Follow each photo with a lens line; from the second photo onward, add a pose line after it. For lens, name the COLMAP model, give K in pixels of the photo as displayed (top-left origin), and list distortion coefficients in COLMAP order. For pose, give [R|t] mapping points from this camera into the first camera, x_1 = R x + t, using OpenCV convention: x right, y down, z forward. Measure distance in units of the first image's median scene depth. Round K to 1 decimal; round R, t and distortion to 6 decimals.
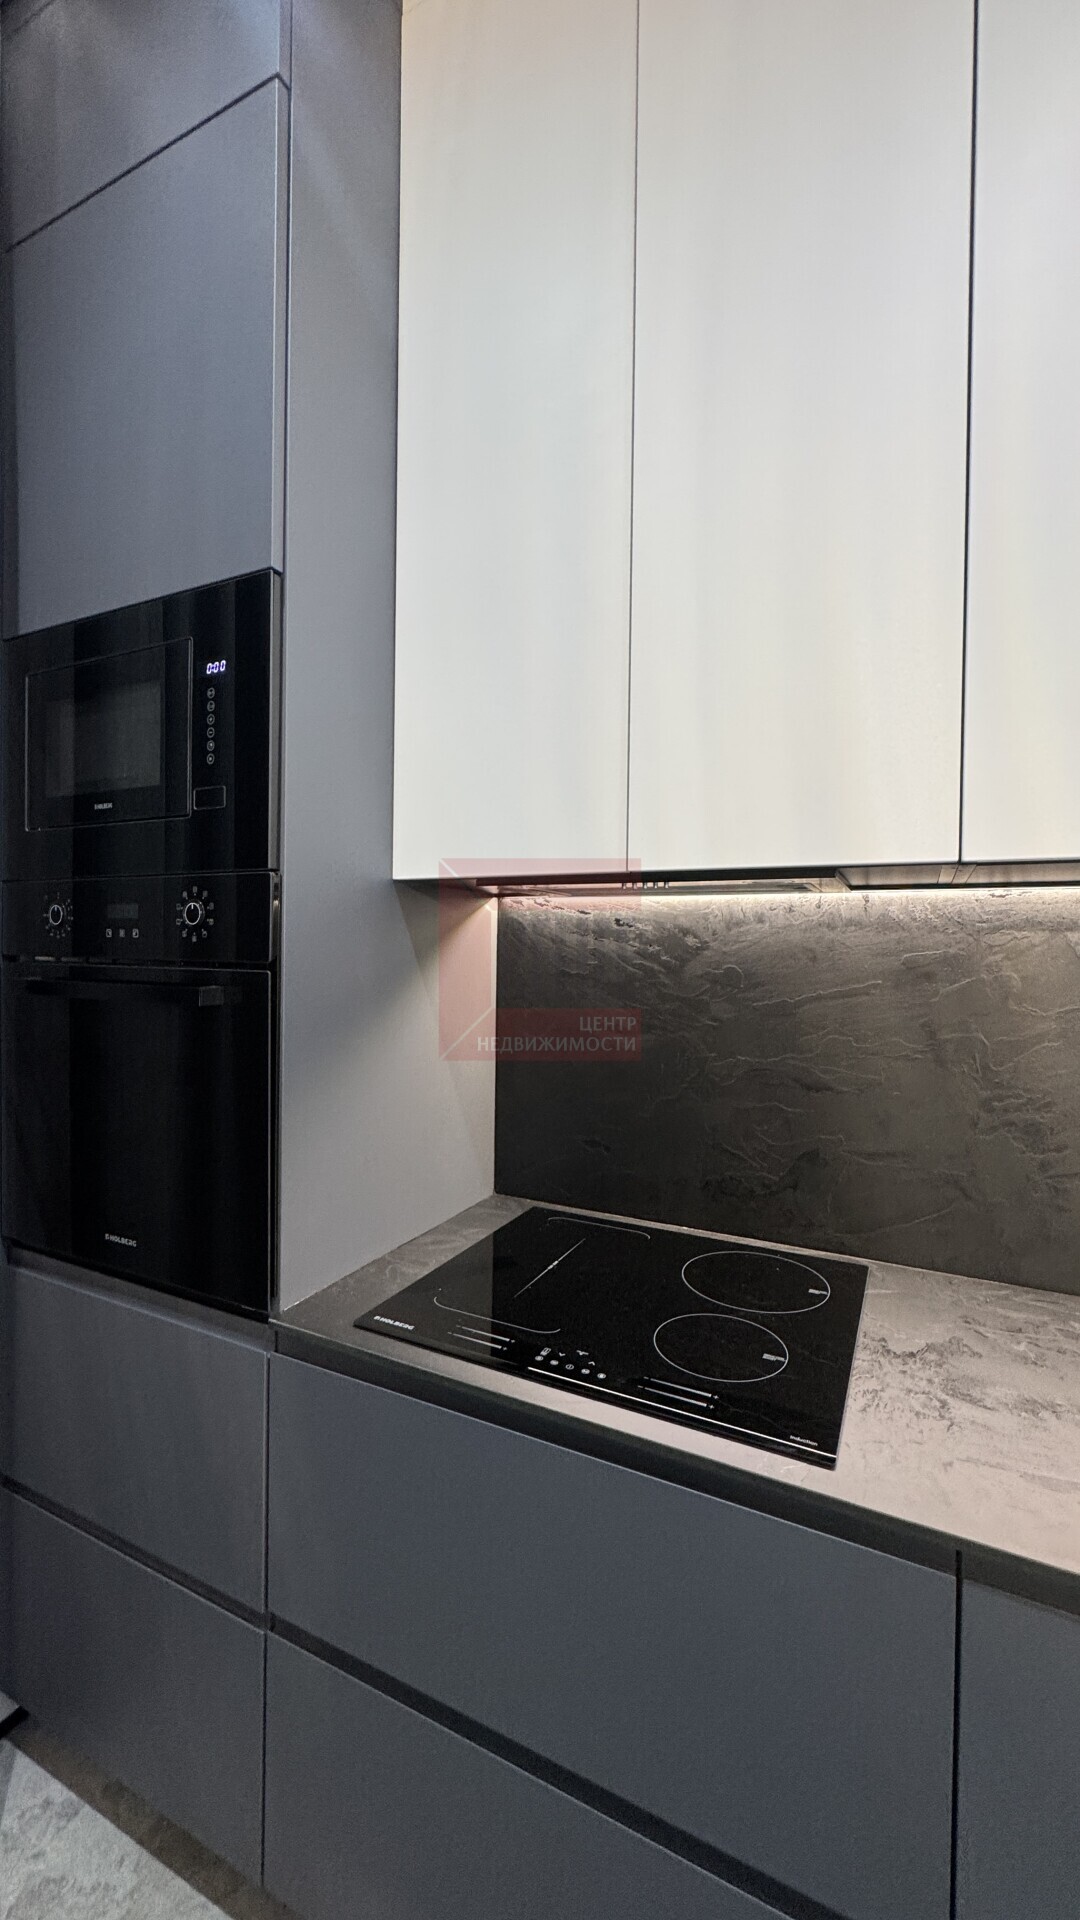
lens RADIAL K [[766.8, 0, 543.1], [0, 766.8, 957.3], [0, 0, 1]] dist [-0.000321, 0.000438]
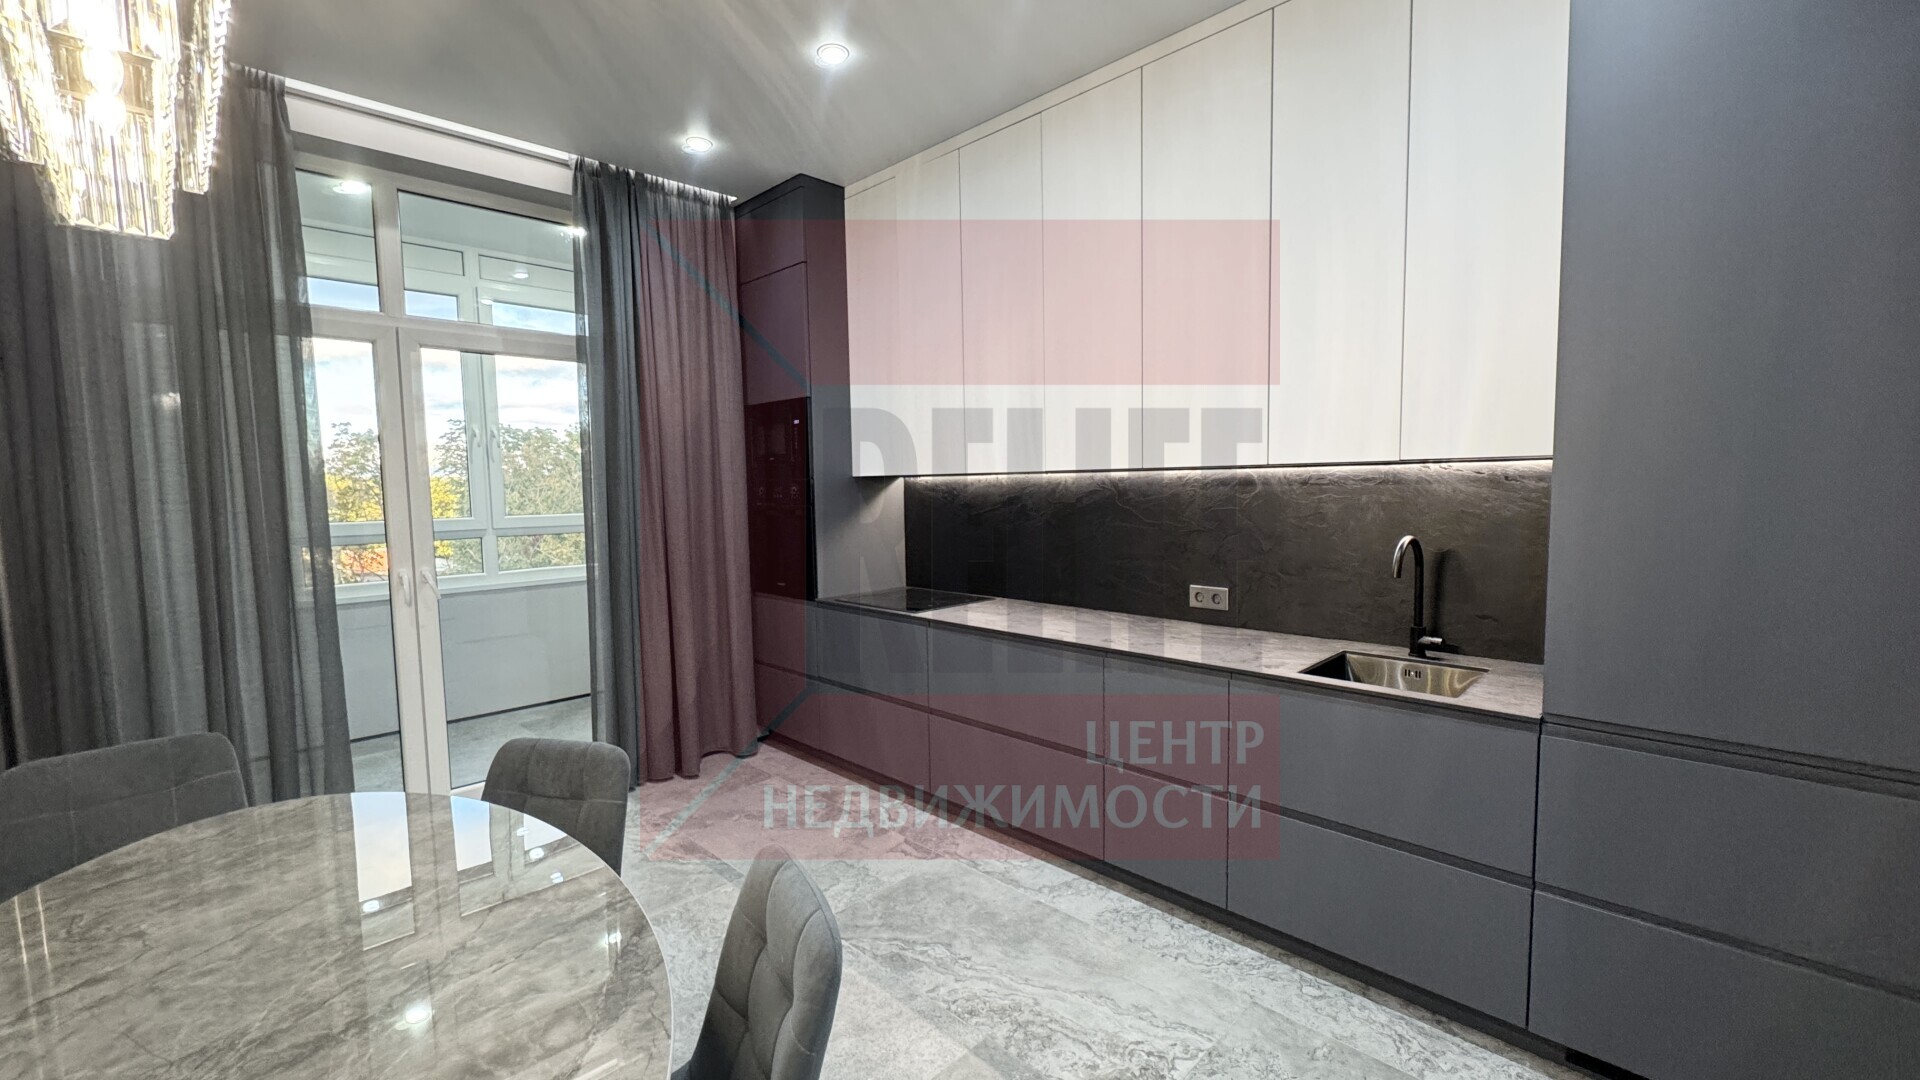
lens RADIAL K [[766.8, 0, 960.0], [0, 766.8, 540.0], [0, 0, 1]] dist [-0.000321, 0.000438]
pose [[0.943947, -0.000138, -0.330098, 1.417474], [0.021904, 0.997822, 0.062221, -0.031109], [0.329370, -0.065964, 0.941894, -2.074912]]
